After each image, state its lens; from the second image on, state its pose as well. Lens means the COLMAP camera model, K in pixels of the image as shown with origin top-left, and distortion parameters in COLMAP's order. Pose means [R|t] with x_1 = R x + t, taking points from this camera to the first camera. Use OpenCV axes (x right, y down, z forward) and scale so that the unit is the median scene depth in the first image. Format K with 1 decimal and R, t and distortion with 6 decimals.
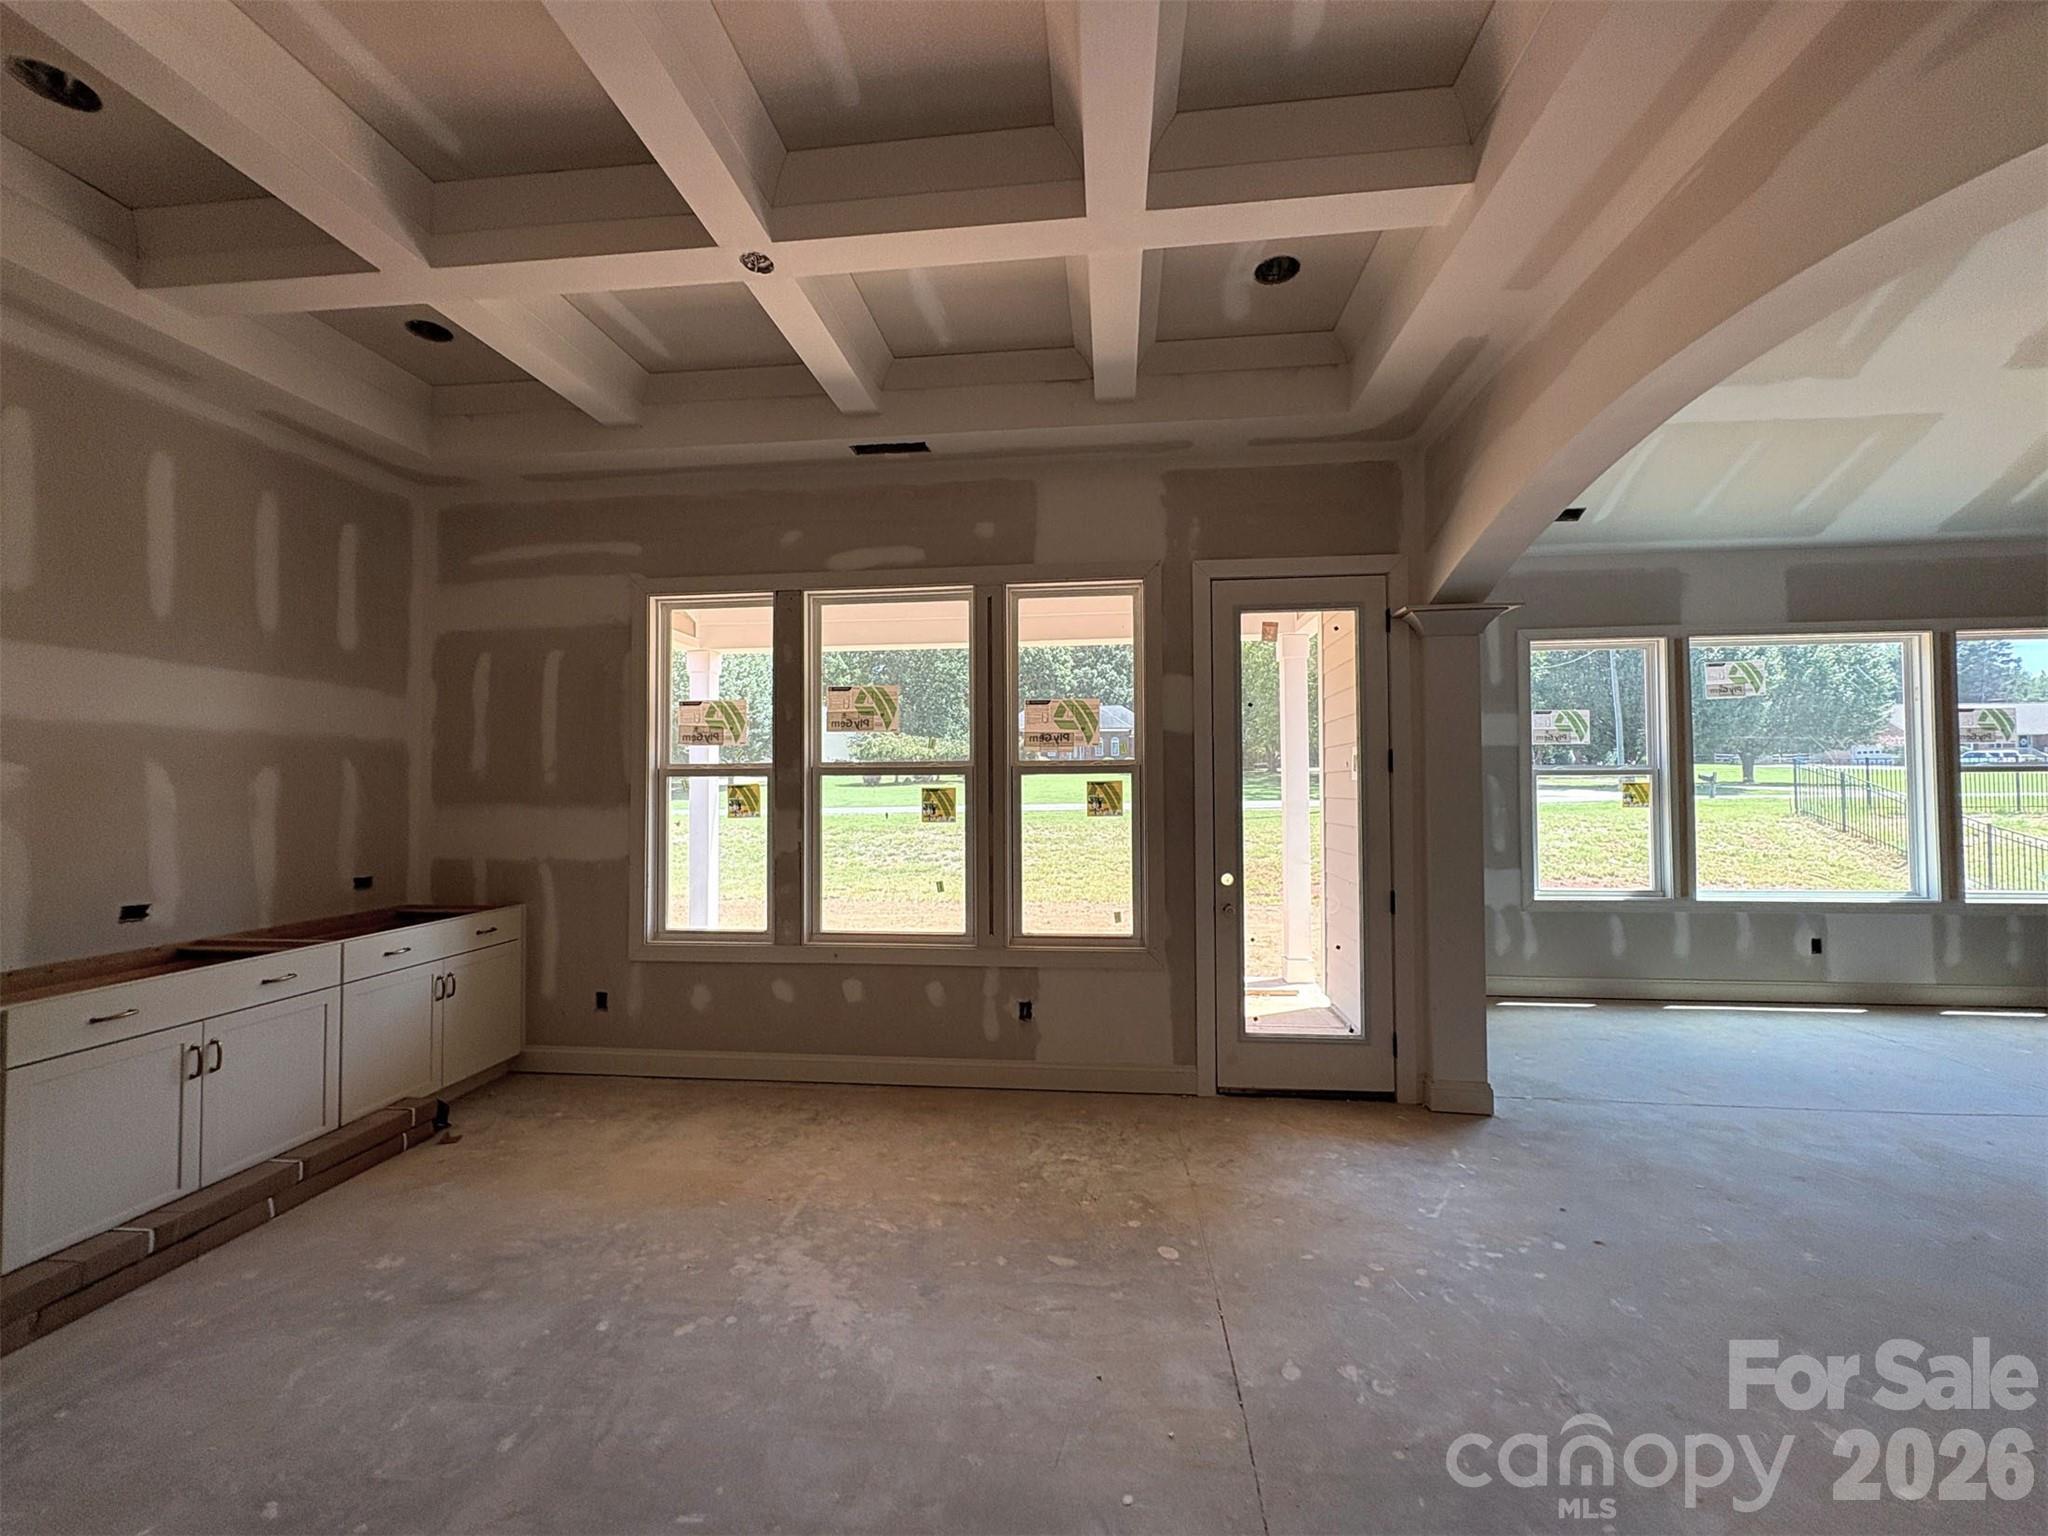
lens RADIAL K [[819.2, 0, 1019.7], [0, 819.2, 768.9], [0, 0, 1]] dist [0.001813, -0.000520]
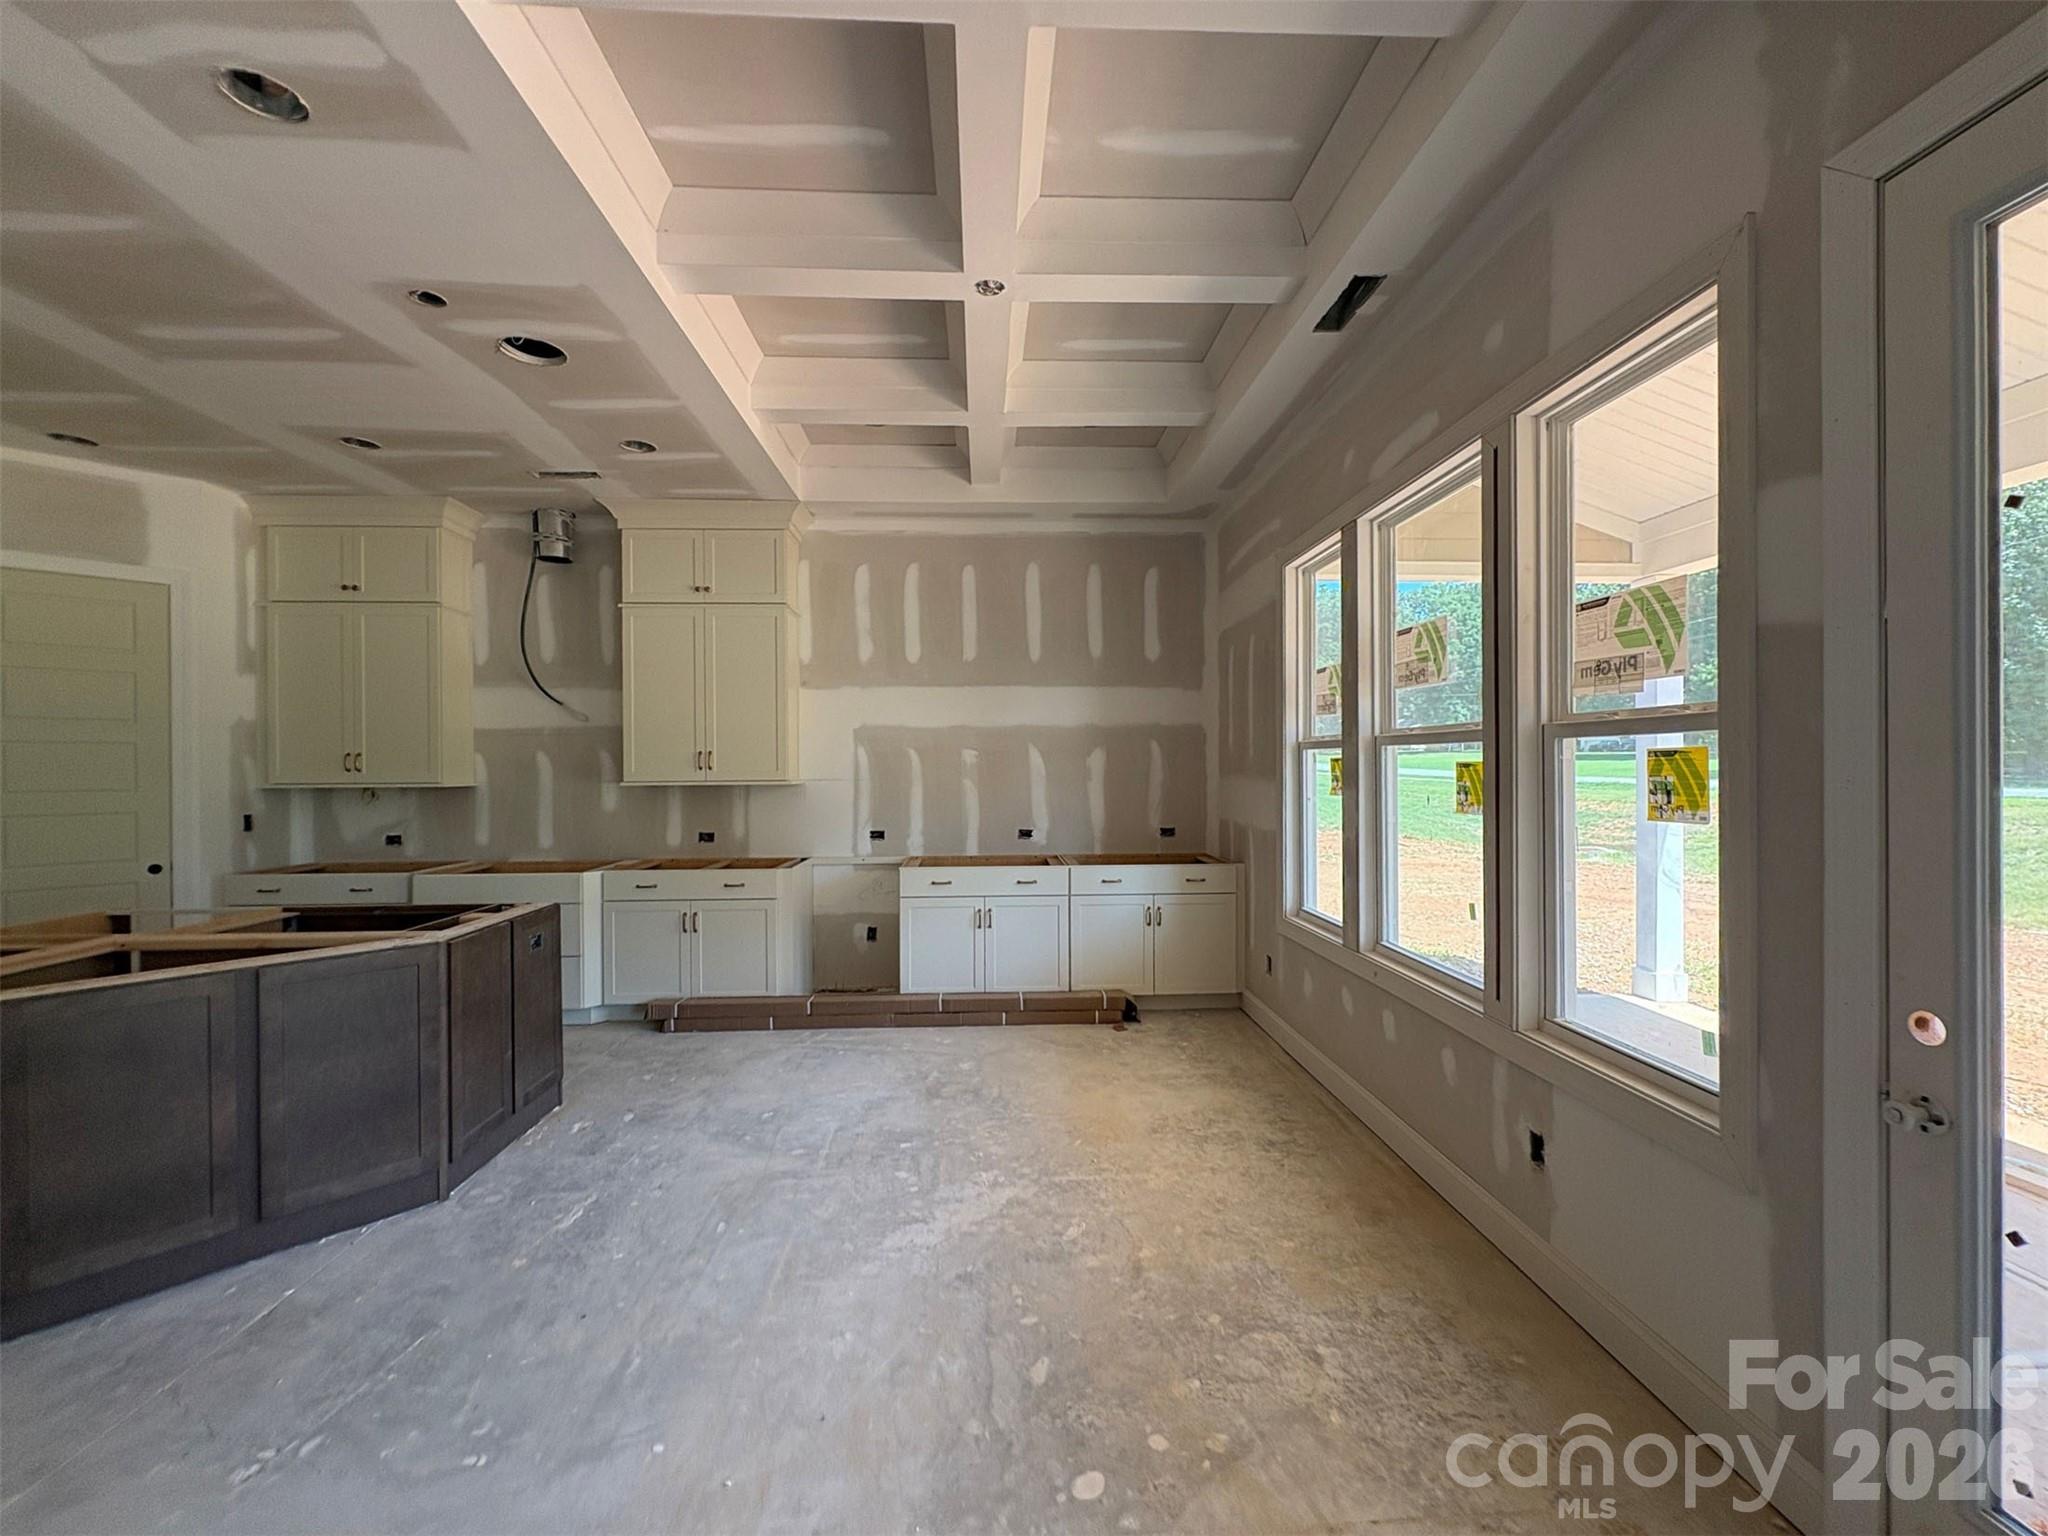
lens RADIAL K [[842.5, 0, 1023.0], [0, 842.5, 767.7], [0, 0, 1]] dist [-0.000113, 0.000024]
pose [[0.157662, 0.007940, -0.987461, 0.616889], [0.027178, 0.999554, 0.012377, 0.011707], [0.987119, -0.028789, 0.157376, 0.644558]]
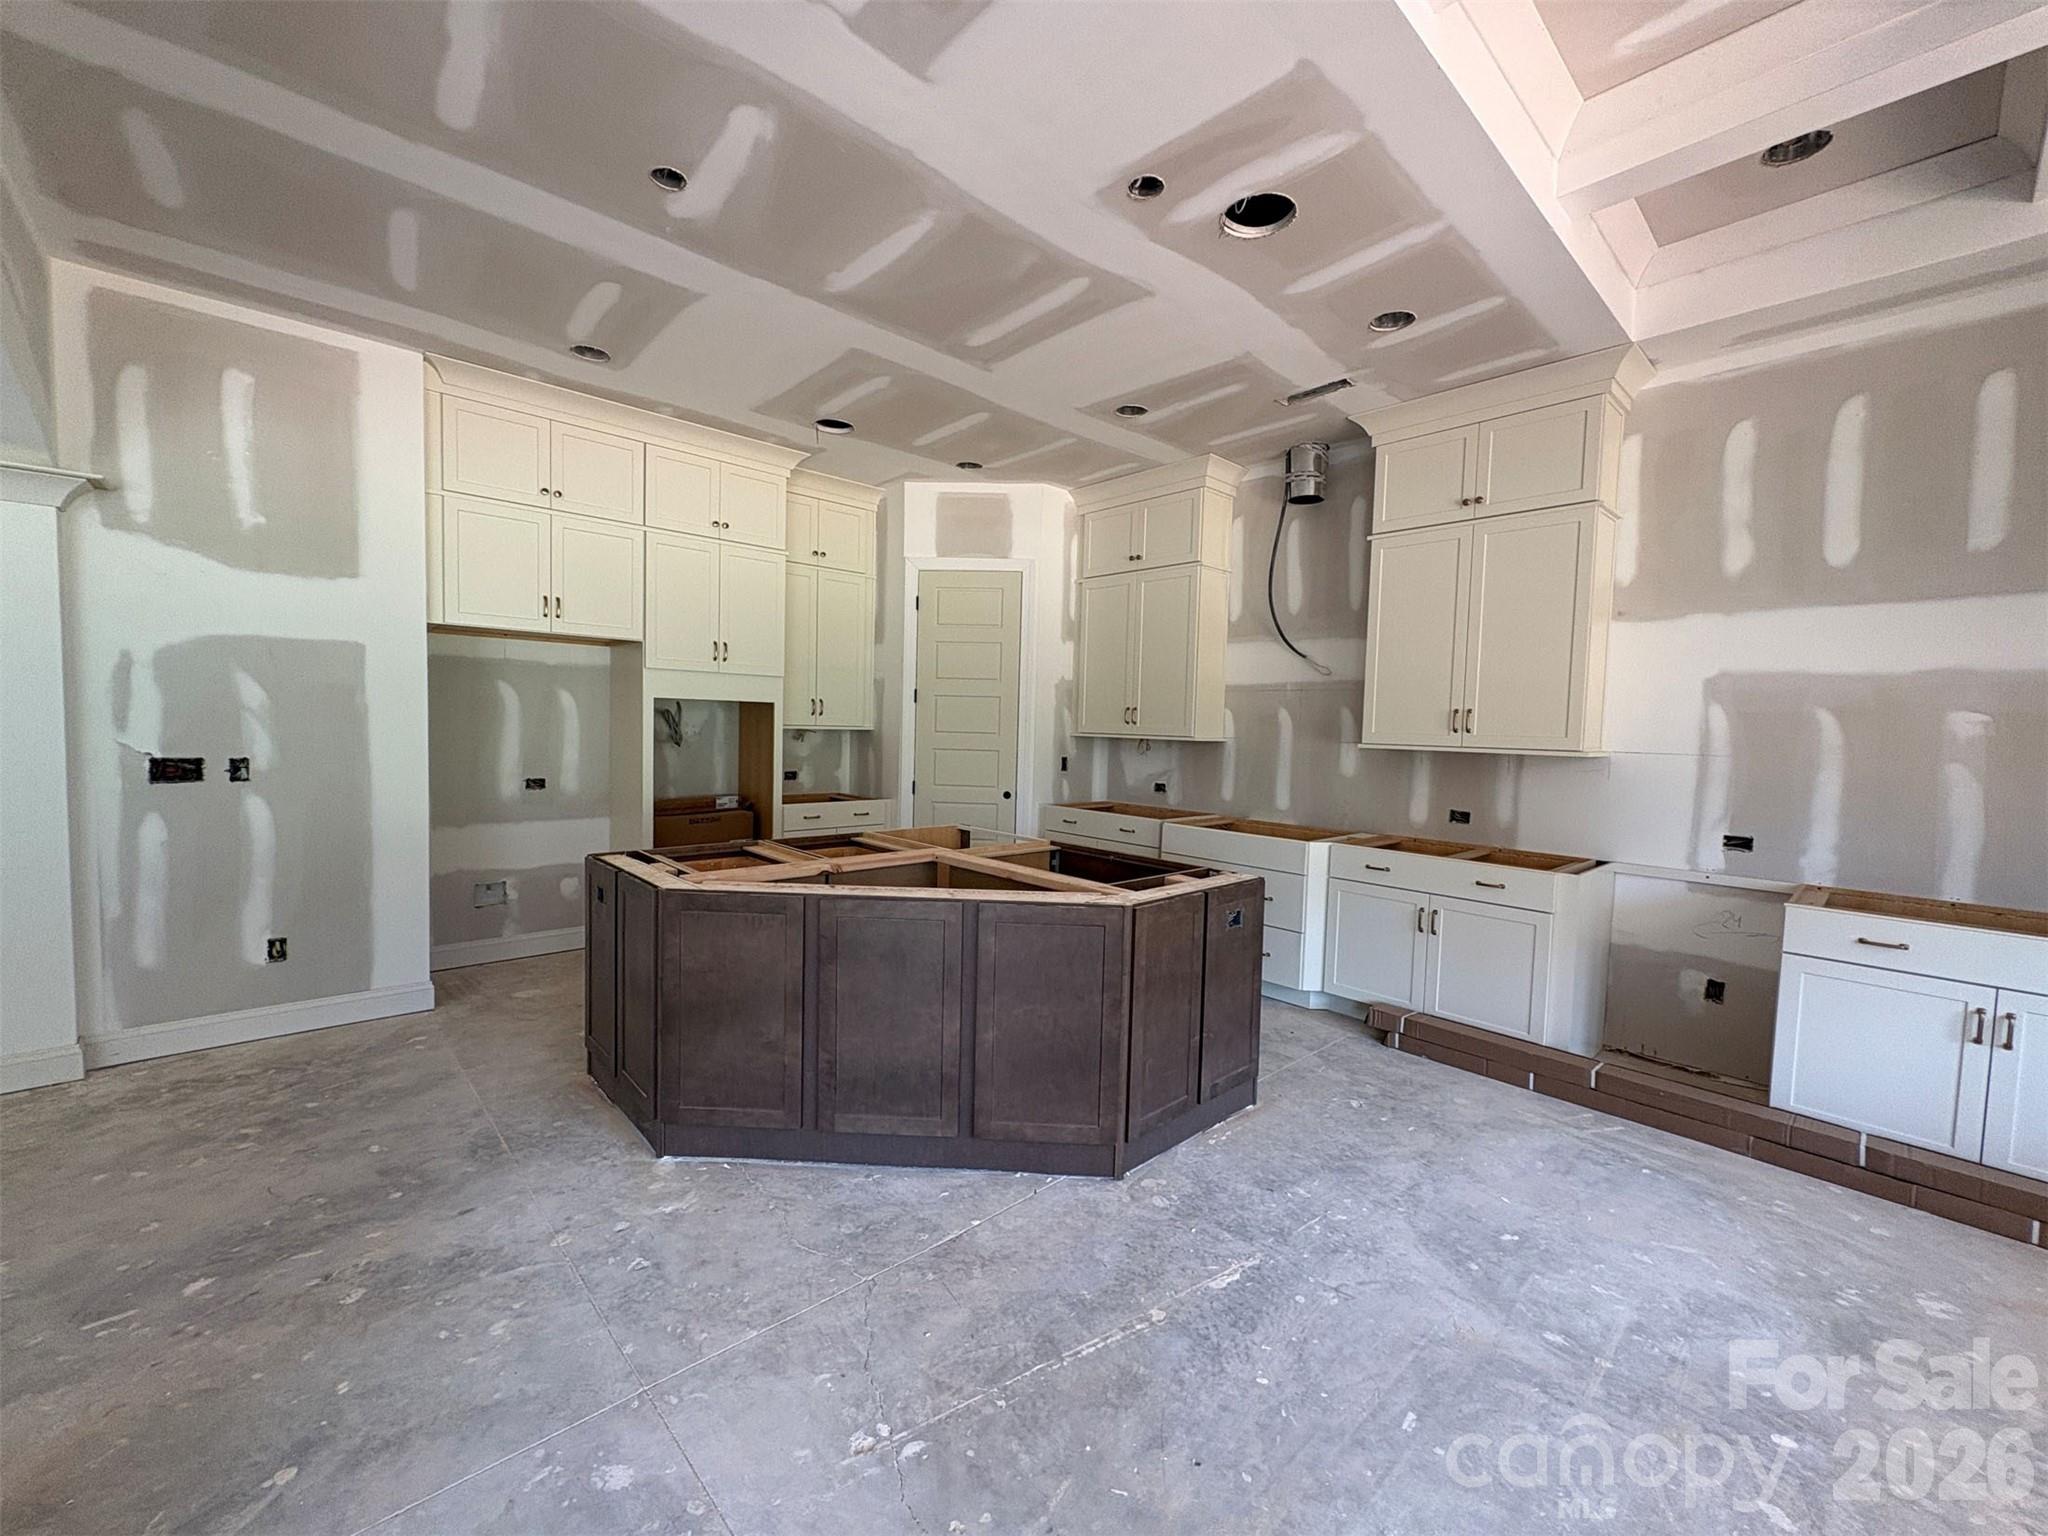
lens RADIAL K [[819.2, 0, 1021.4], [0, 819.2, 766.9], [0, 0, 1]] dist [0.001813, -0.000520]
pose [[-0.658478, 0.028782, -0.752050, 0.326828], [-0.006310, 0.999022, 0.043759, 0.020331], [0.752574, 0.033560, -0.657652, 0.616561]]
